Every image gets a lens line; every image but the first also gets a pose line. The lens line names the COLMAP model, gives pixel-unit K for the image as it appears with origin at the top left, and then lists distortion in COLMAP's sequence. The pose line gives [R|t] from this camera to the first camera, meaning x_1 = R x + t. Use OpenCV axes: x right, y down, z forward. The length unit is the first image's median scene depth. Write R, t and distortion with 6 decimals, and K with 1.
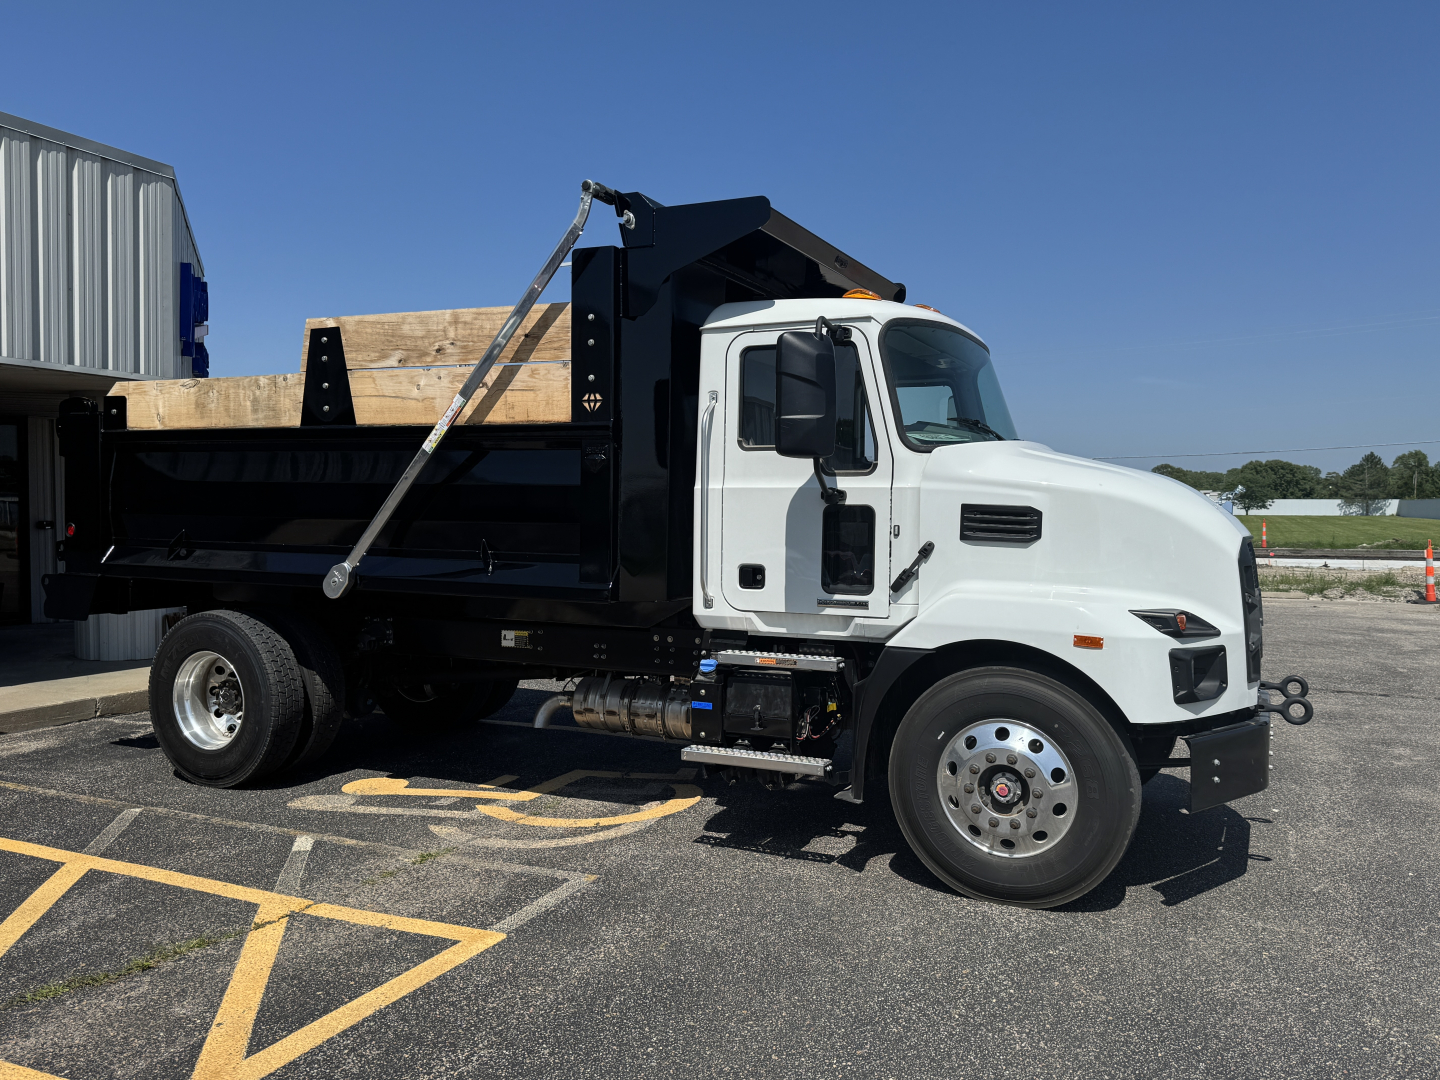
lens RADIAL K [[1092.8, 0, 720.0], [0, 1092.8, 540.0], [0, 0, 1]] dist [0.112419, -0.000863]
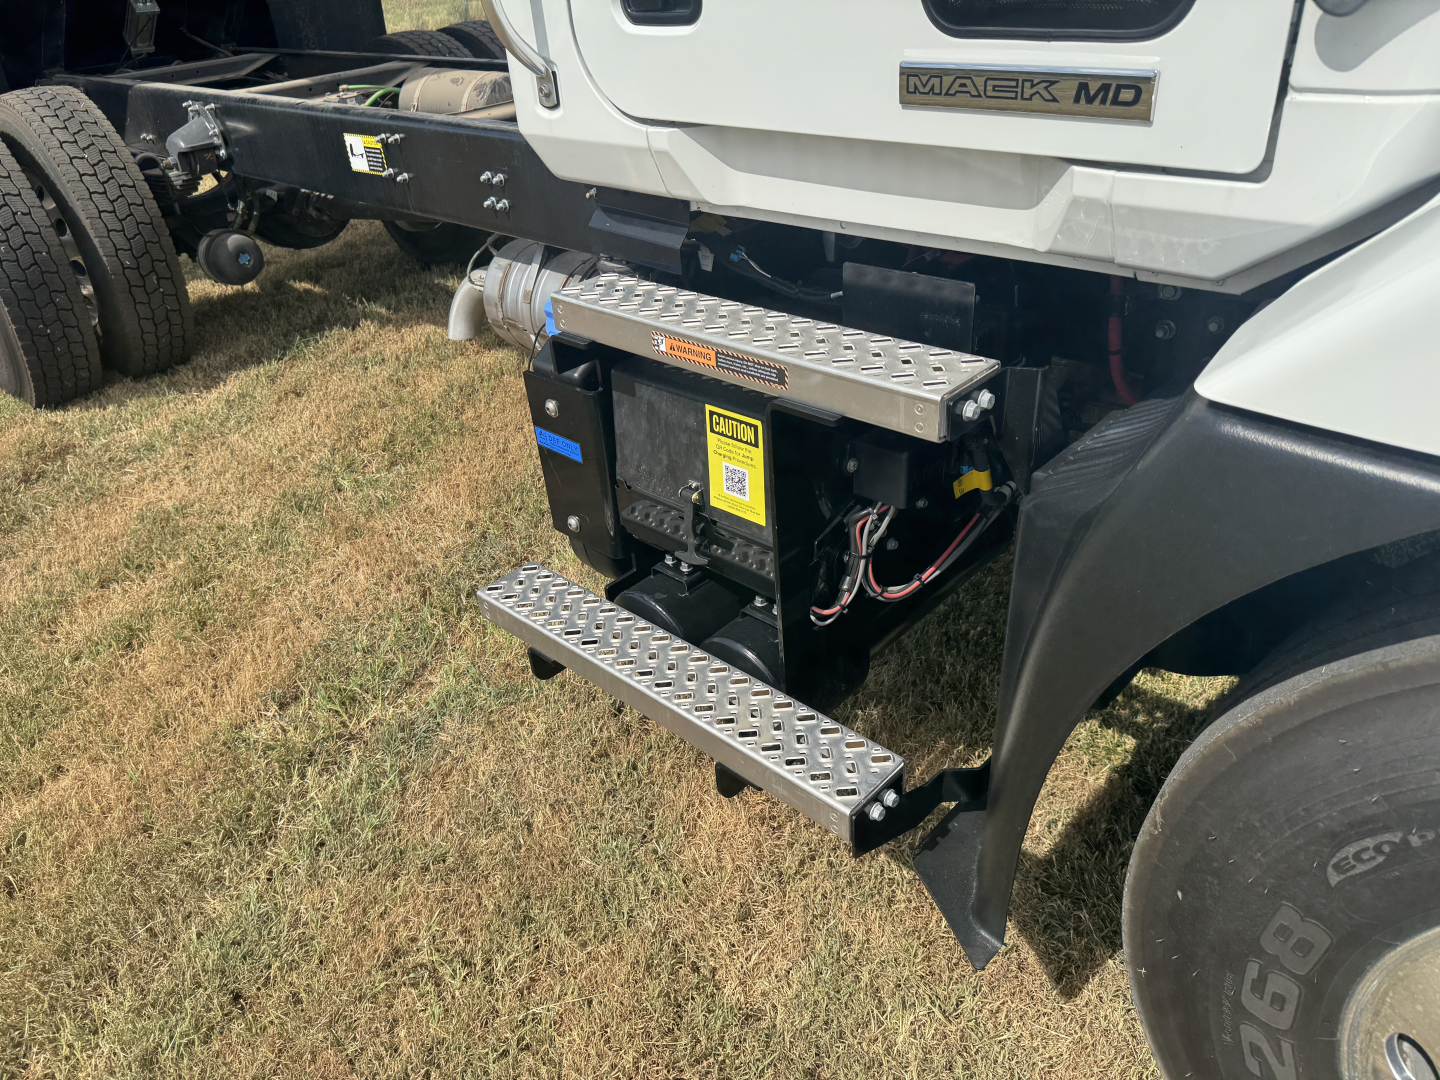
lens RADIAL K [[1001.7, 0, 720.0], [0, 1001.7, 540.0], [0, 0, 1]] dist [0.048943, -0.068206]
pose [[0.946230, 0.099040, -0.307961, 0.126217], [0.074420, 0.859804, 0.505172, 0.032814], [0.314818, -0.500927, 0.806202, 0.802688]]
